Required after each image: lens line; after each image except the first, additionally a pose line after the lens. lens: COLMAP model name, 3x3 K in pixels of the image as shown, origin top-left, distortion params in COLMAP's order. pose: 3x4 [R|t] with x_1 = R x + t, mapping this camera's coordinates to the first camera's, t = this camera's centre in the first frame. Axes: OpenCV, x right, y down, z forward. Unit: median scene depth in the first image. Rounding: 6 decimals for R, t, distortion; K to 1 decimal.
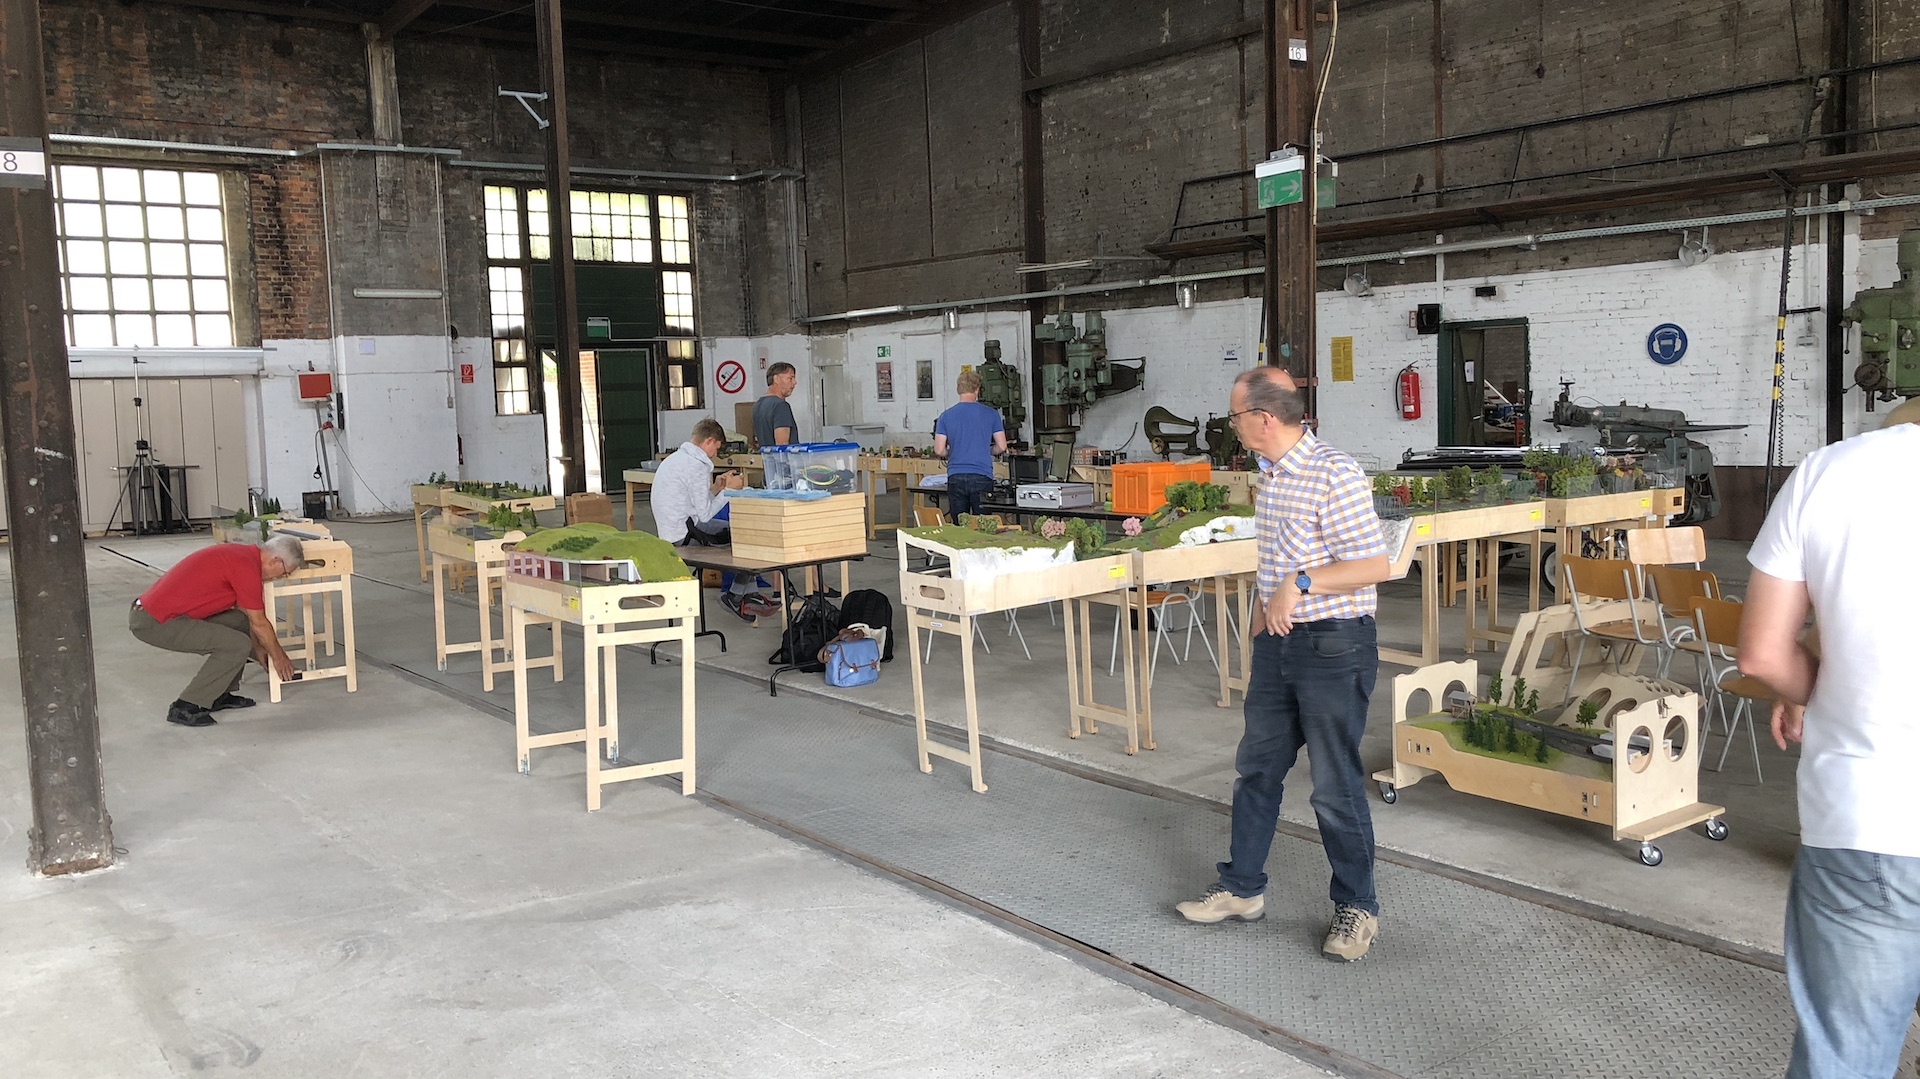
lens RADIAL K [[1634.3, 0, 961.0], [0, 1634.3, 539.2], [0, 0, 1]] dist [0.050520, -0.000237]
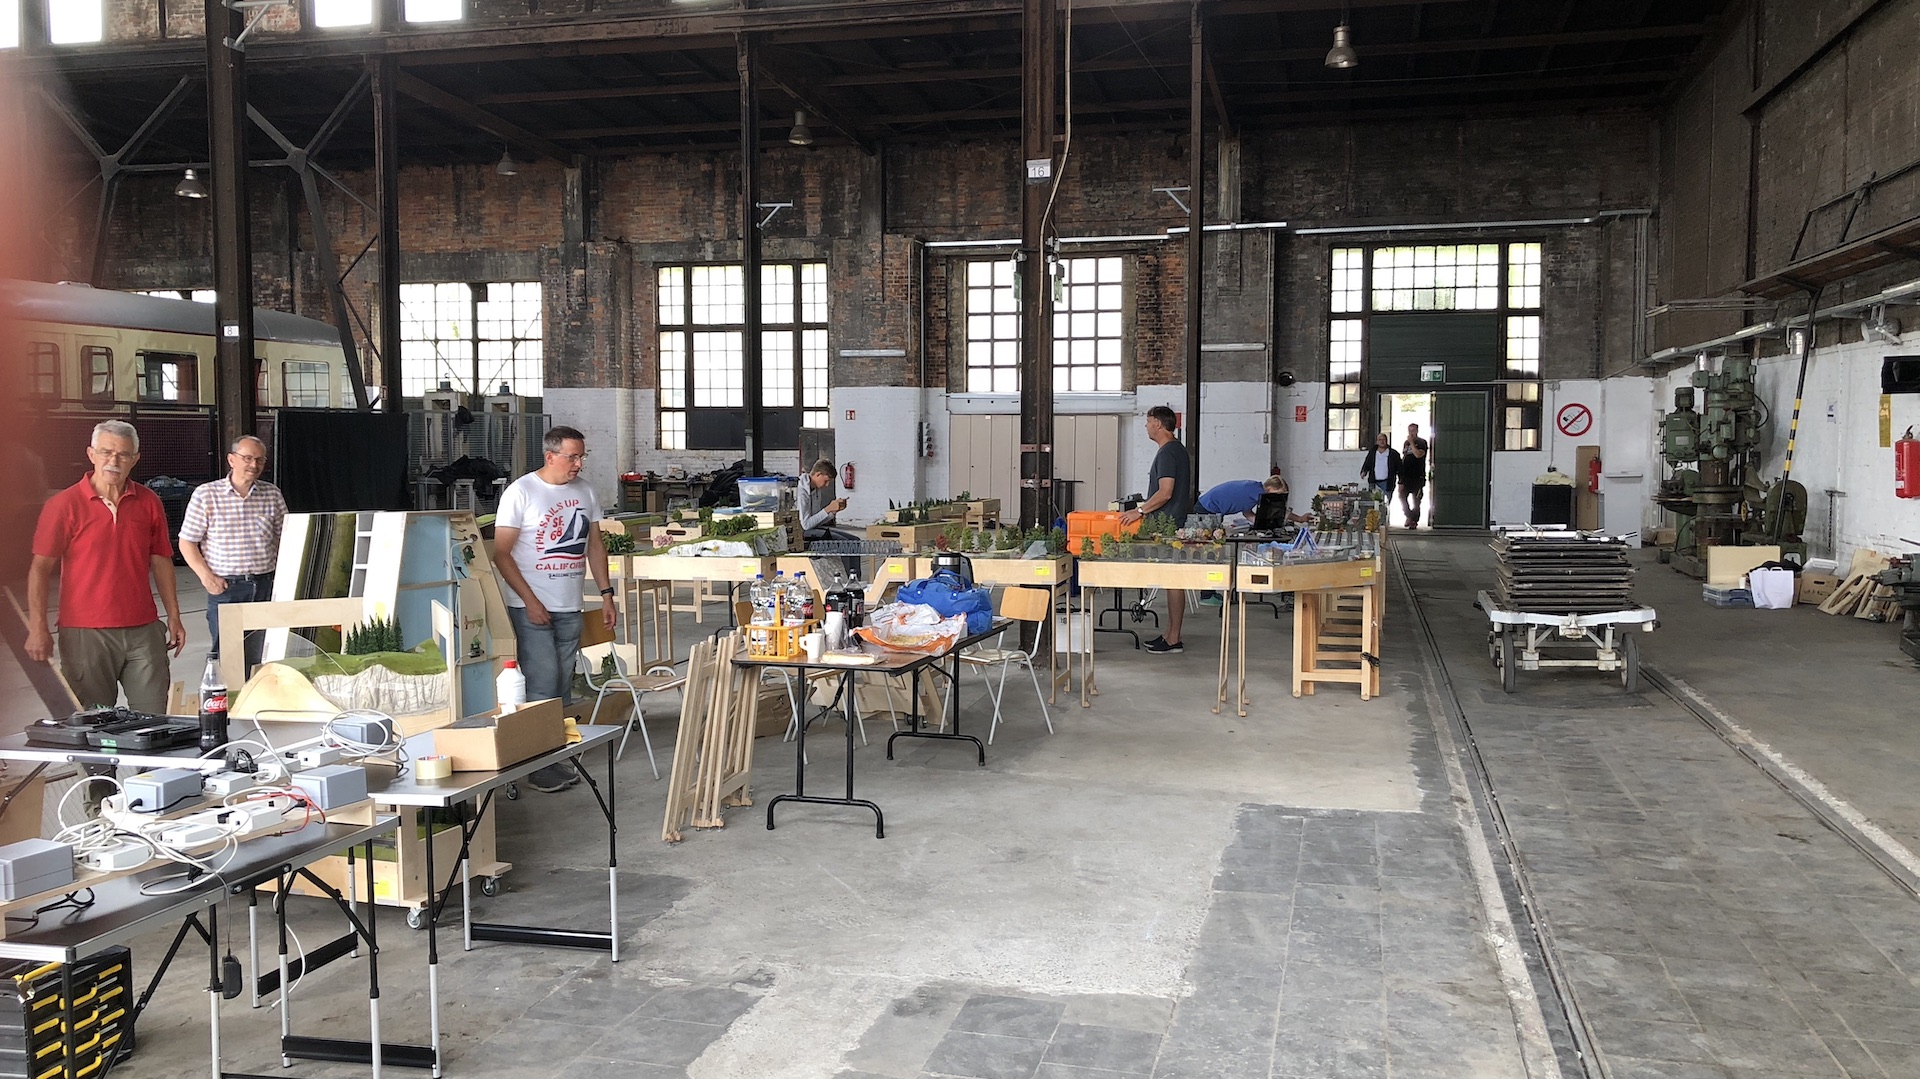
lens RADIAL K [[1634.3, 0, 964.2], [0, 1634.3, 530.7], [0, 0, 1]] dist [0.050520, -0.000237]
pose [[0.656696, 0.070551, -0.750848, 0.889835], [-0.086133, 0.996116, 0.018265, -0.044005], [0.749220, 0.052678, 0.660223, 0.158845]]
